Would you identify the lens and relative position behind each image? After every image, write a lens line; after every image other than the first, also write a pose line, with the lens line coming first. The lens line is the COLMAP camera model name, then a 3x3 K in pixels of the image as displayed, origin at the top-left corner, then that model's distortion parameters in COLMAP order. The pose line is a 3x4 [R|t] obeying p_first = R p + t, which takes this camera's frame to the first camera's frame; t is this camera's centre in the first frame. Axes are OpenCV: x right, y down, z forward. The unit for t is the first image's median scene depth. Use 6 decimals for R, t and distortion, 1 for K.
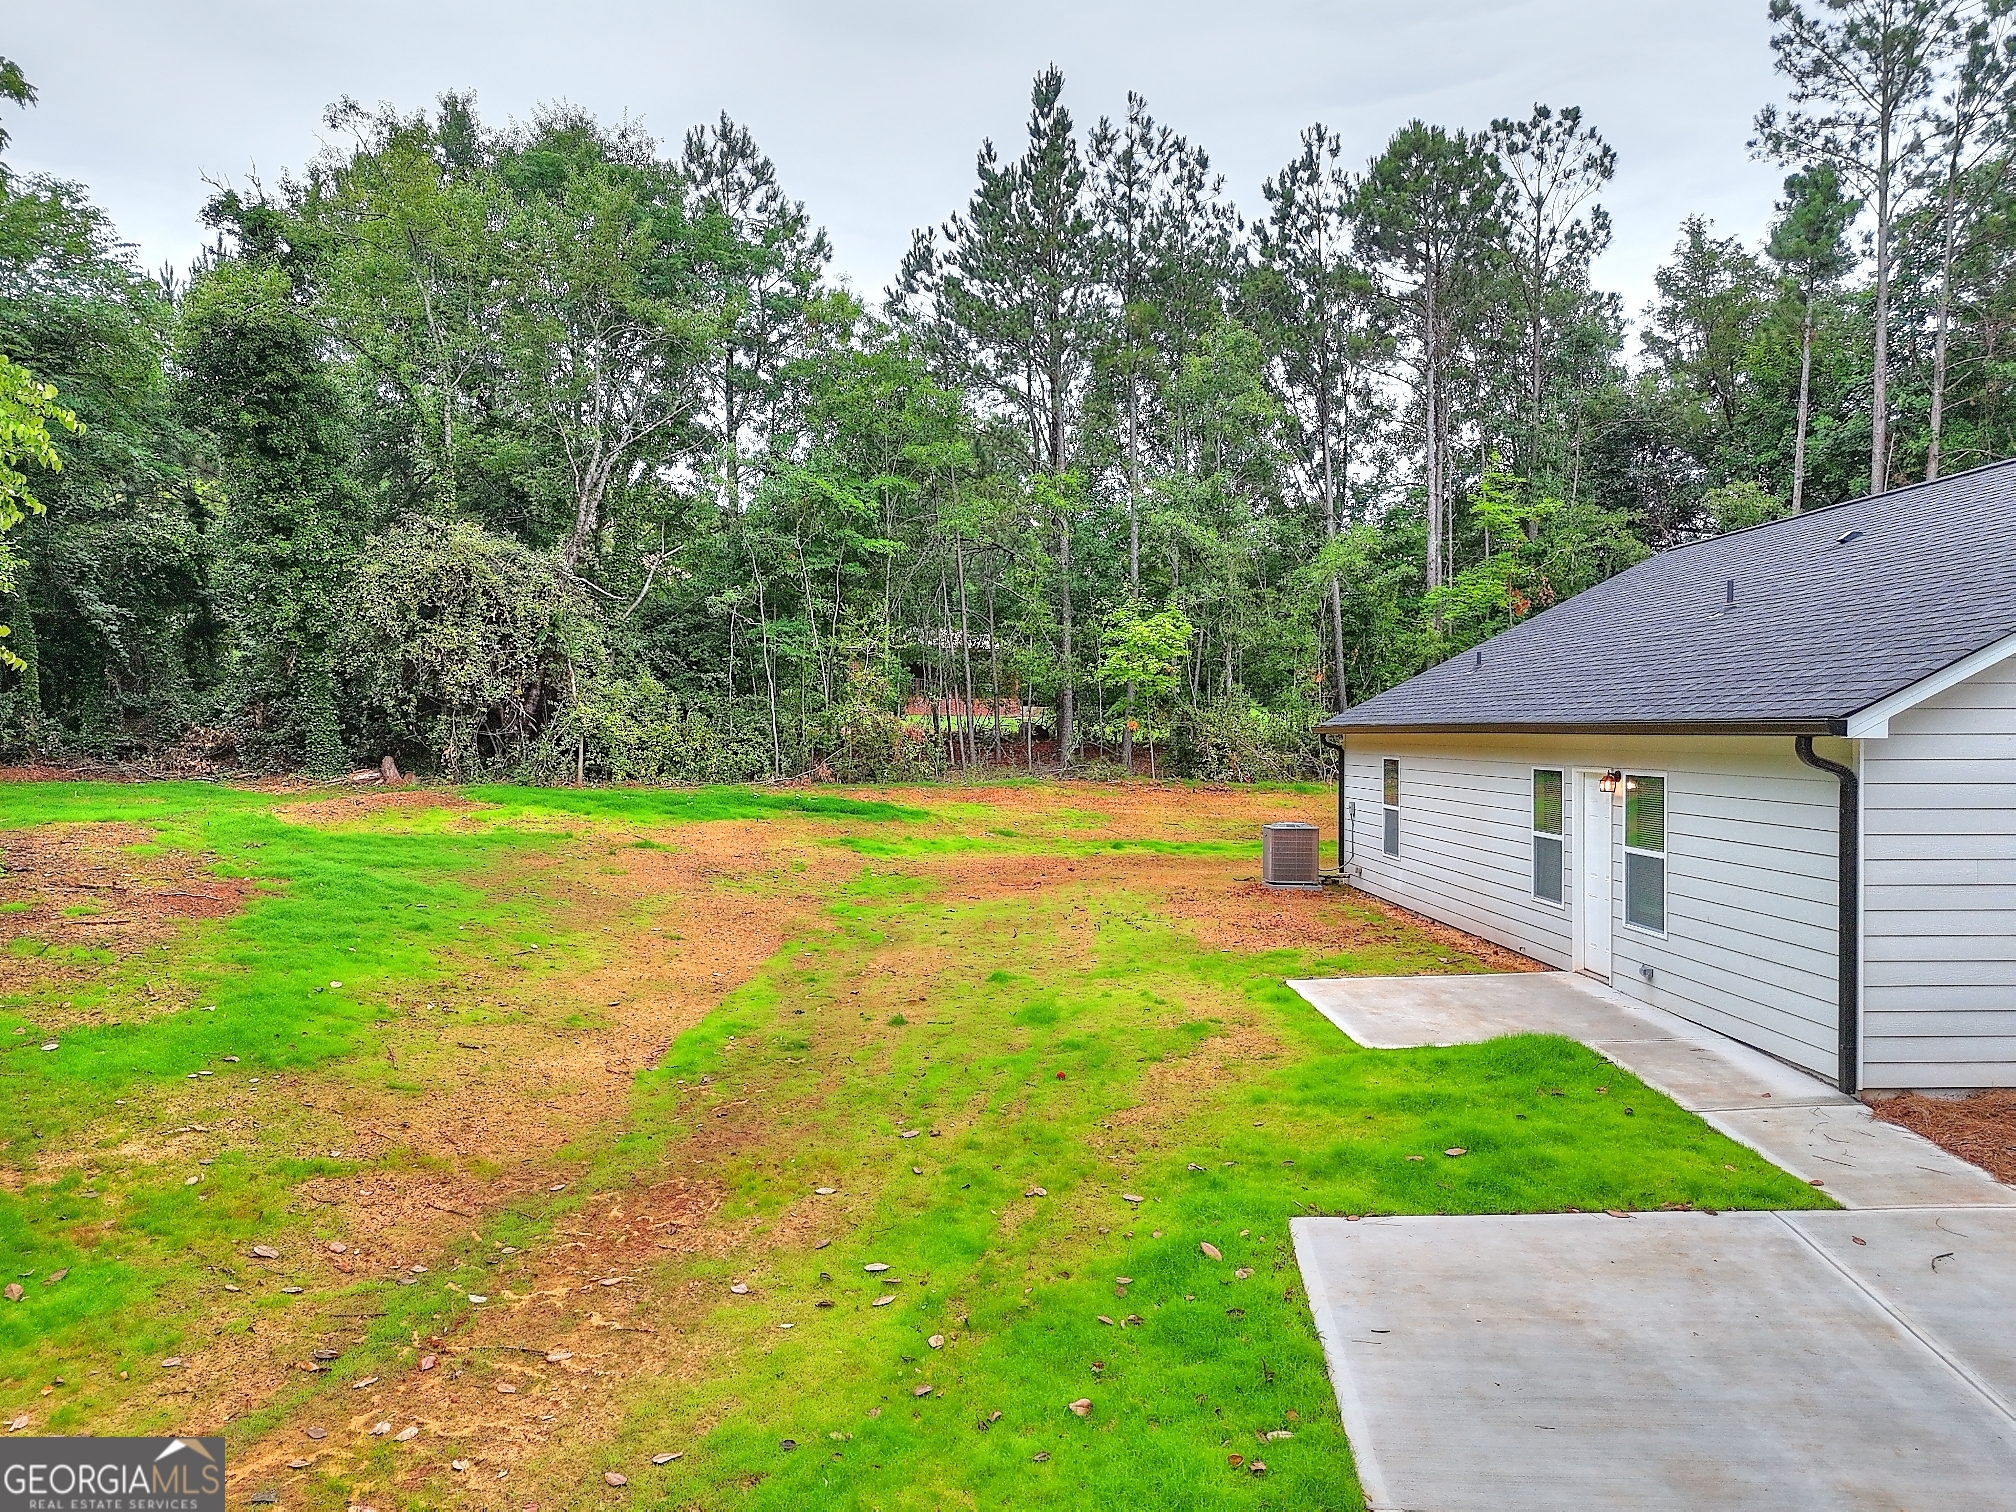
lens RADIAL K [[1479.3, 0, 1016.9], [0, 1479.3, 758.2], [0, 0, 1]] dist [0.063606, -0.050511]
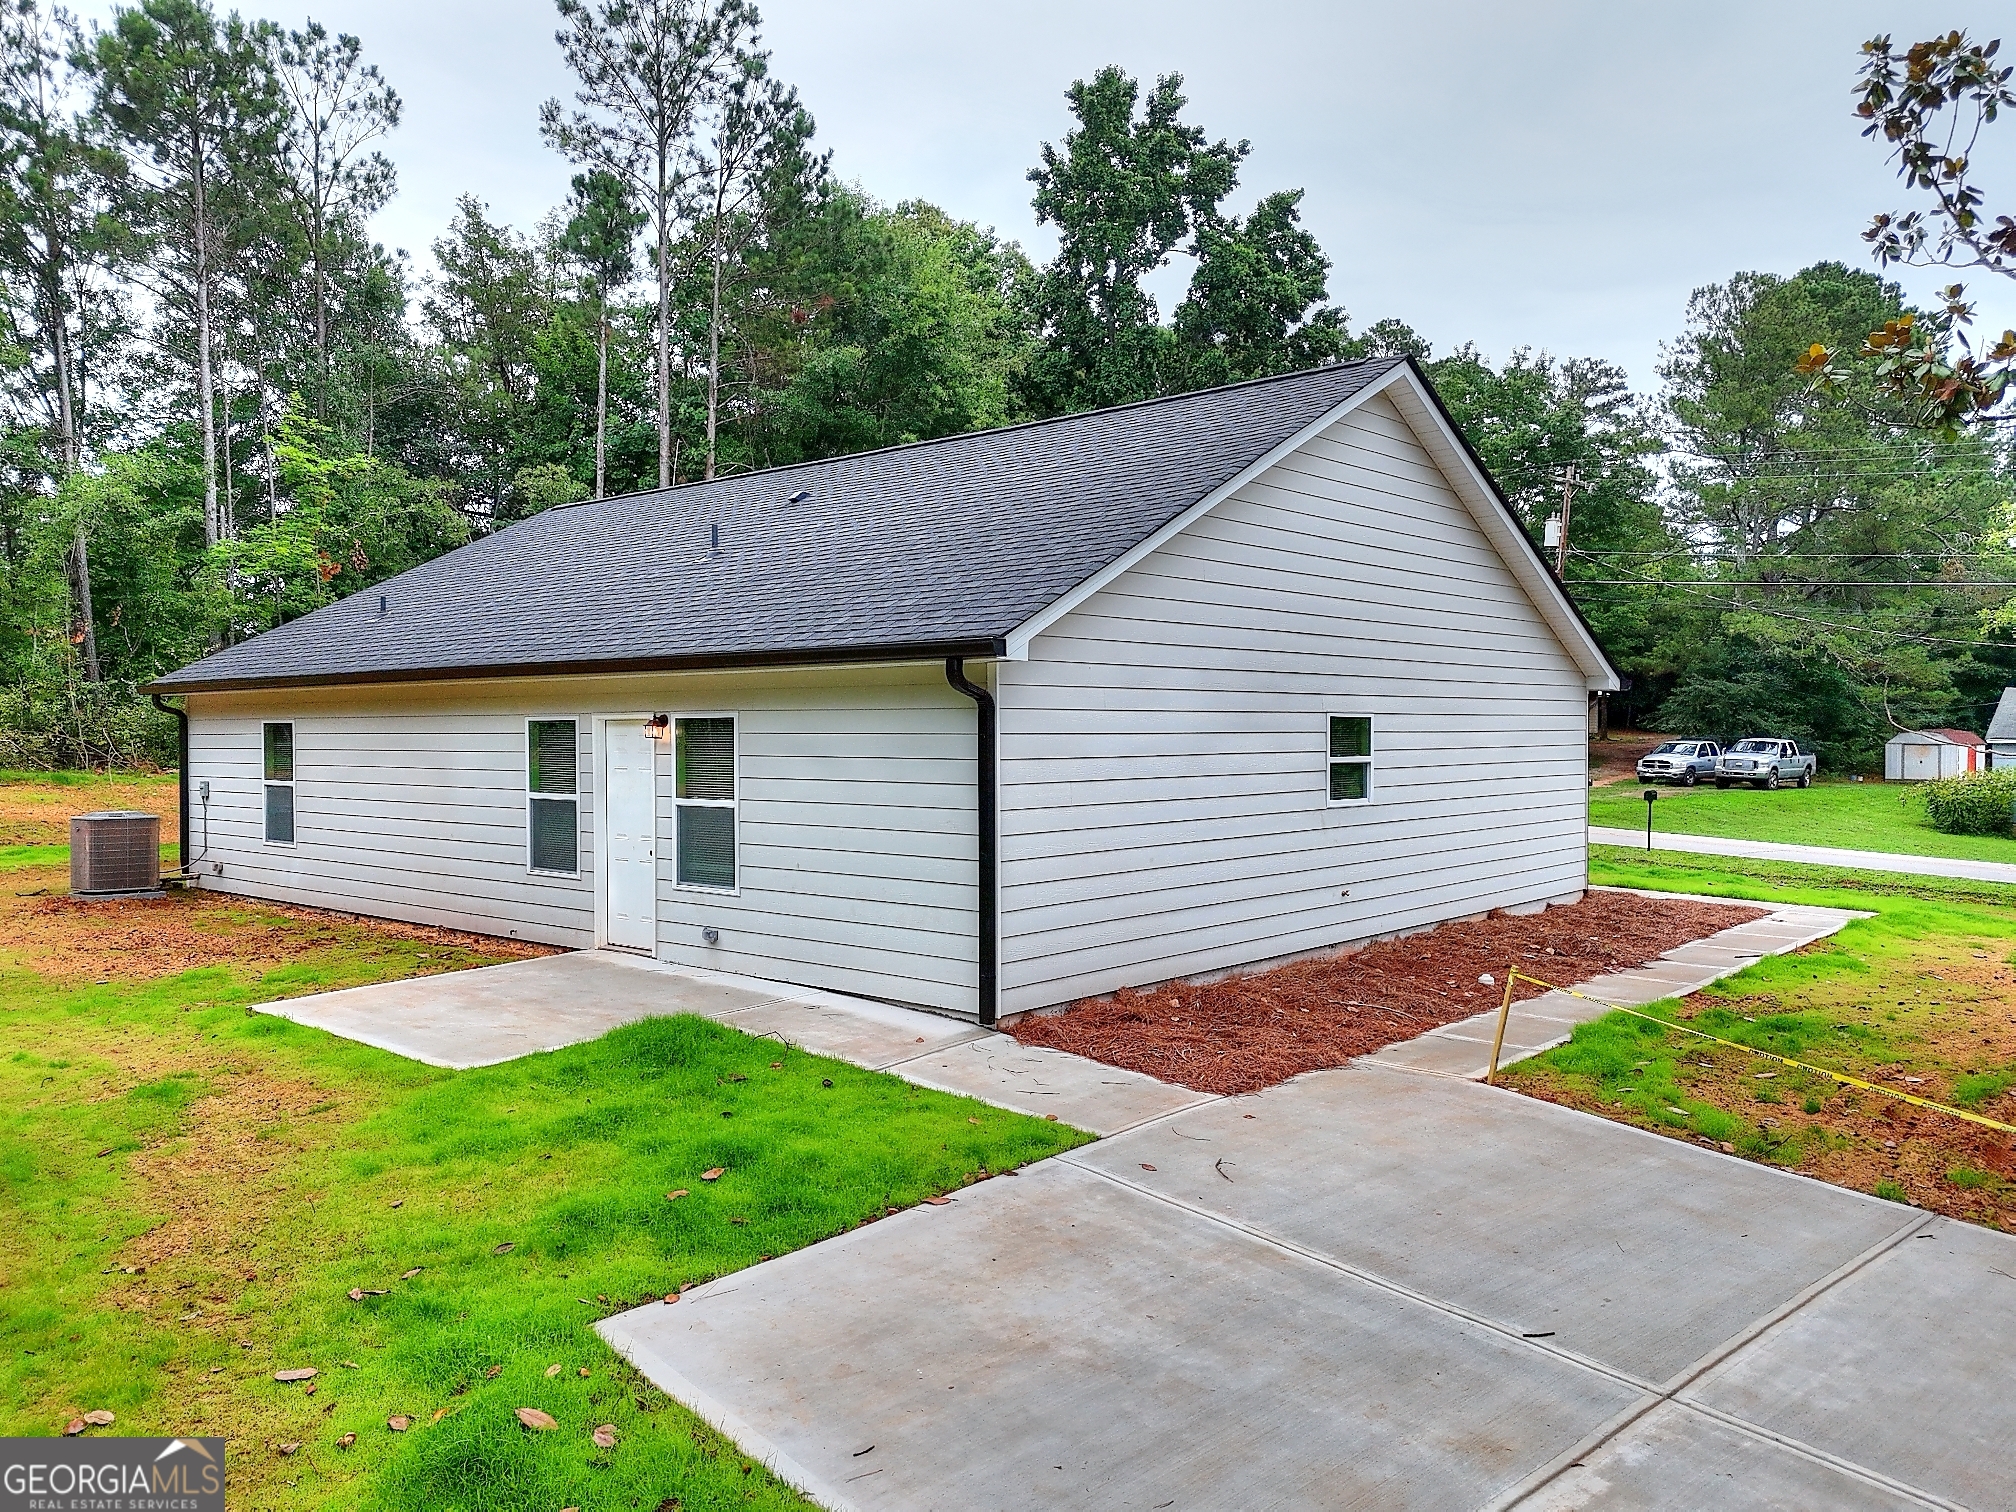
lens RADIAL K [[1479.3, 0, 1016.9], [0, 1479.3, 758.2], [0, 0, 1]] dist [0.063606, -0.050511]
pose [[0.683295, -0.014055, 0.730007, -0.036867], [0.014887, 0.999875, 0.005317, 0.012092], [-0.729991, 0.007235, 0.683419, 0.088758]]
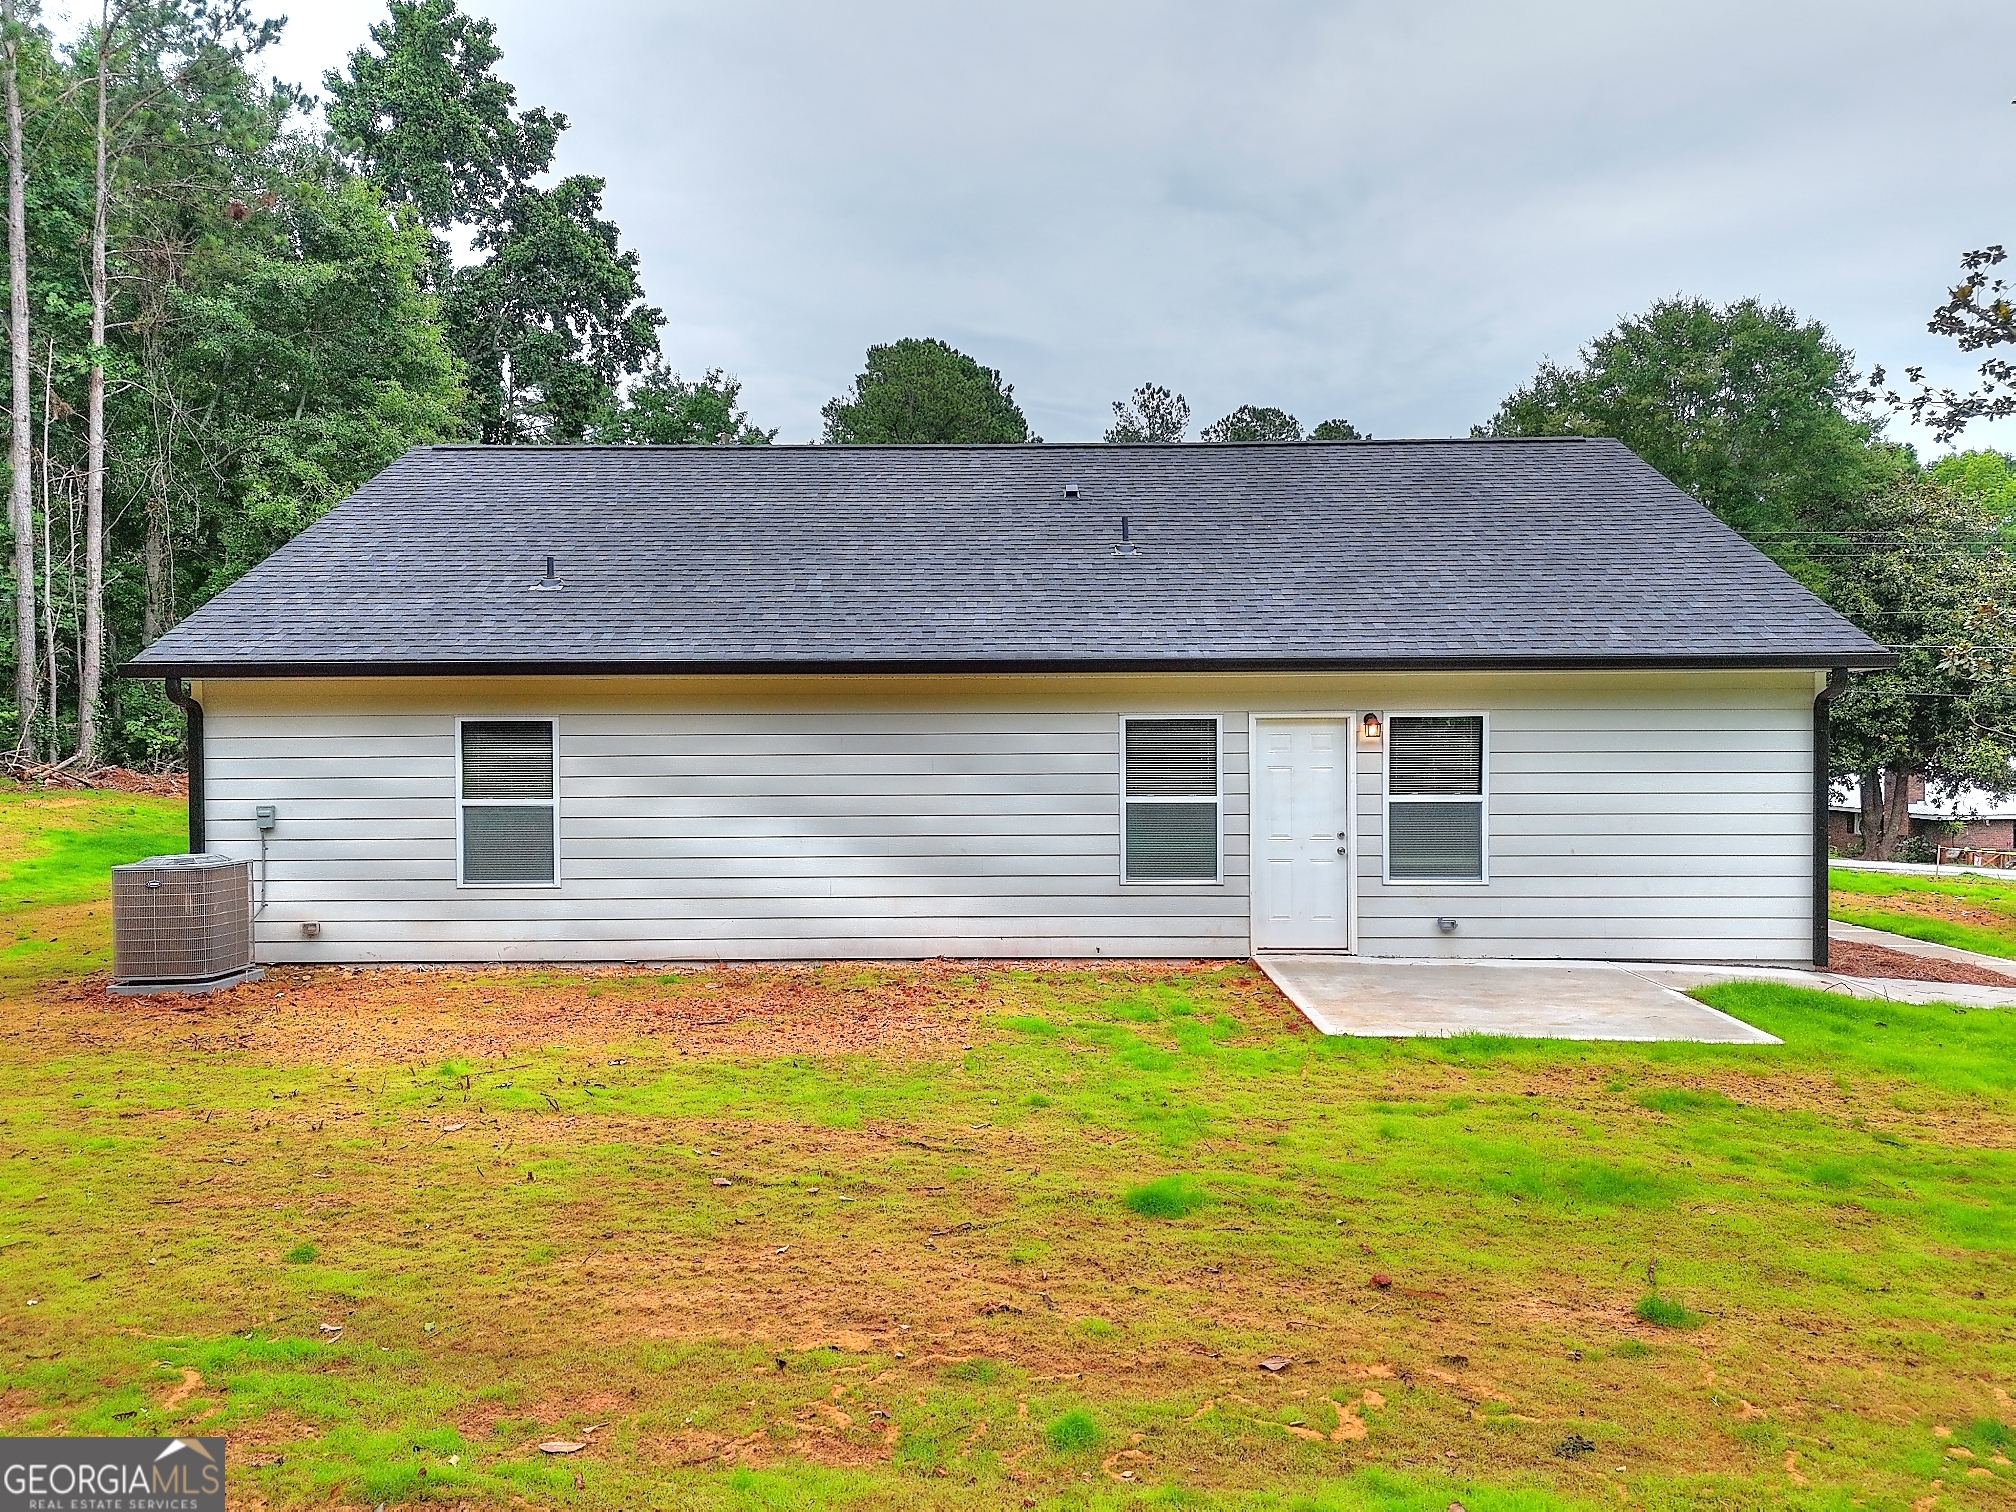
lens RADIAL K [[1479.3, 0, 1016.9], [0, 1479.3, 758.2], [0, 0, 1]] dist [0.063606, -0.050511]
pose [[0.055743, -0.017103, 0.998299, -0.184233], [0.022375, 0.999624, 0.015877, 0.006151], [-0.998194, 0.021452, 0.056105, 0.427485]]
